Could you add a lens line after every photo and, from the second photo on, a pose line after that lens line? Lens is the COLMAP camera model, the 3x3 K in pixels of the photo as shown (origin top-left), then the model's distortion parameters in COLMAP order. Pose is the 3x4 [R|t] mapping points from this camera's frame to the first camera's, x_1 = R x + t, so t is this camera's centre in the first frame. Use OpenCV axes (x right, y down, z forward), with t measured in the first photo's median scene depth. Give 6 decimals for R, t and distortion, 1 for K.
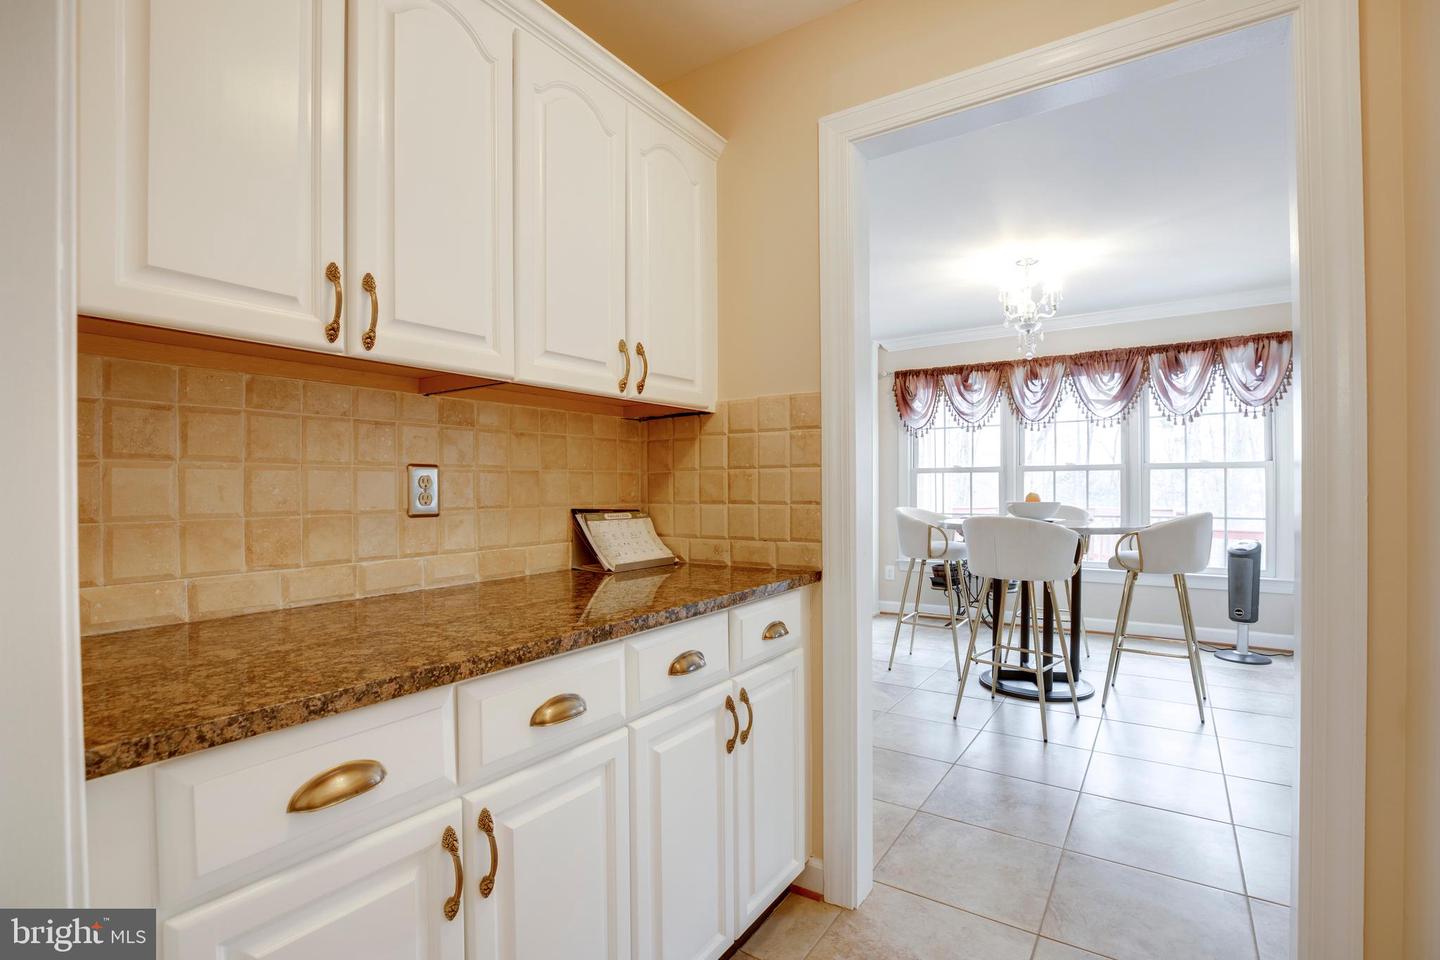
lens RADIAL K [[672.3, 0, 719.1], [0, 672.3, 483.8], [0, 0, 1]] dist [-0.031783, 0.004665]
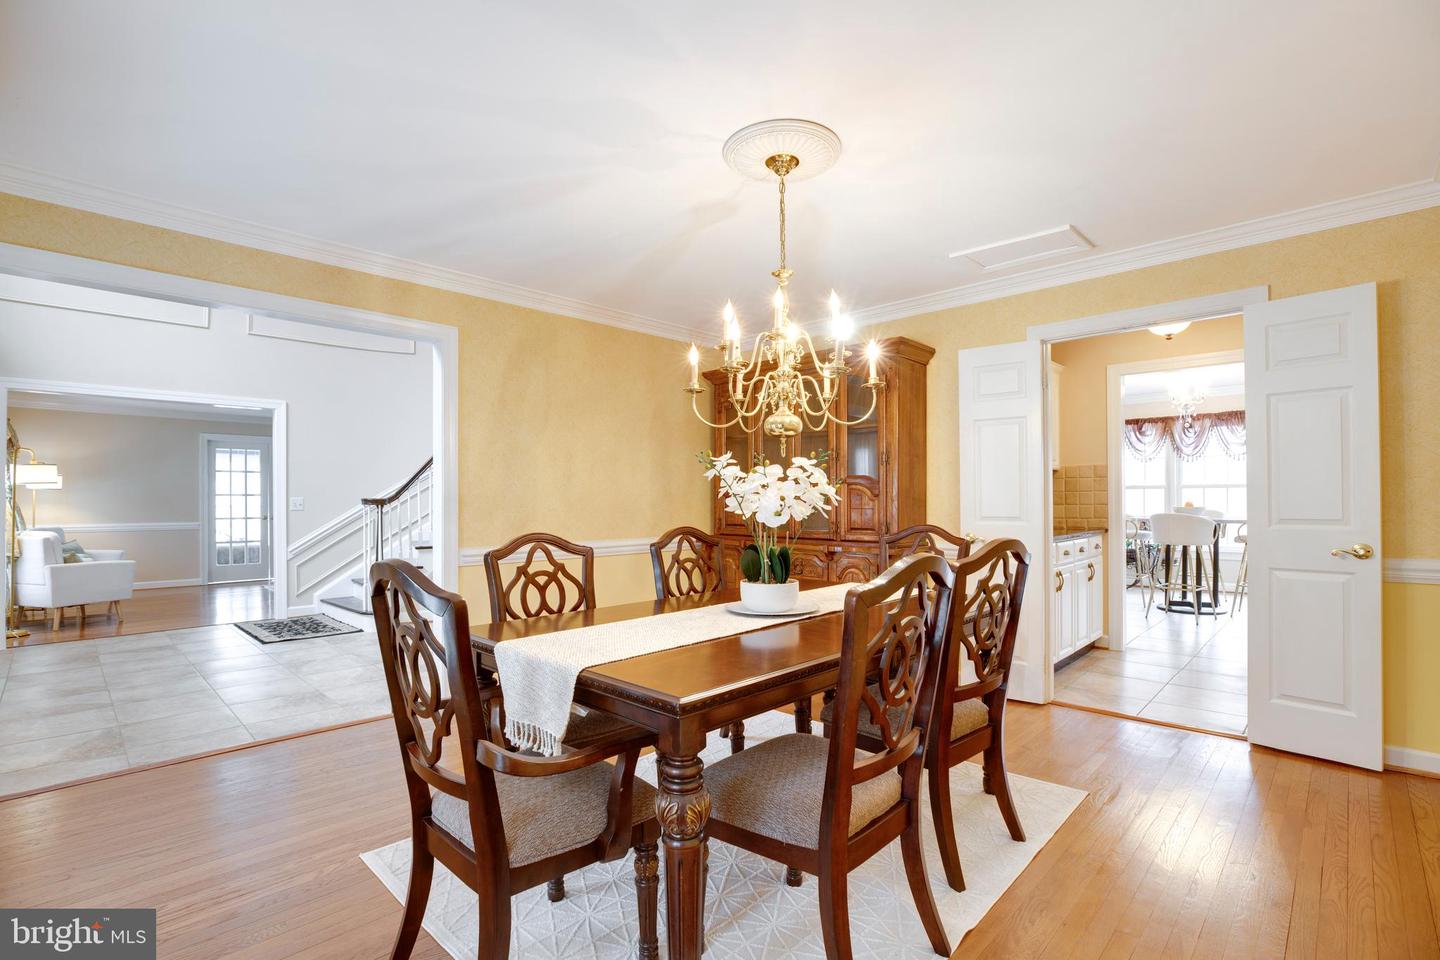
lens RADIAL K [[672.3, 0, 719.1], [0, 672.3, 487.6], [0, 0, 1]] dist [-0.031783, 0.004665]
pose [[0.984916, 0.000492, -0.173035, -0.464722], [-0.002104, 0.999956, -0.009134, -0.005682], [0.173023, 0.009360, 0.984873, -0.967080]]
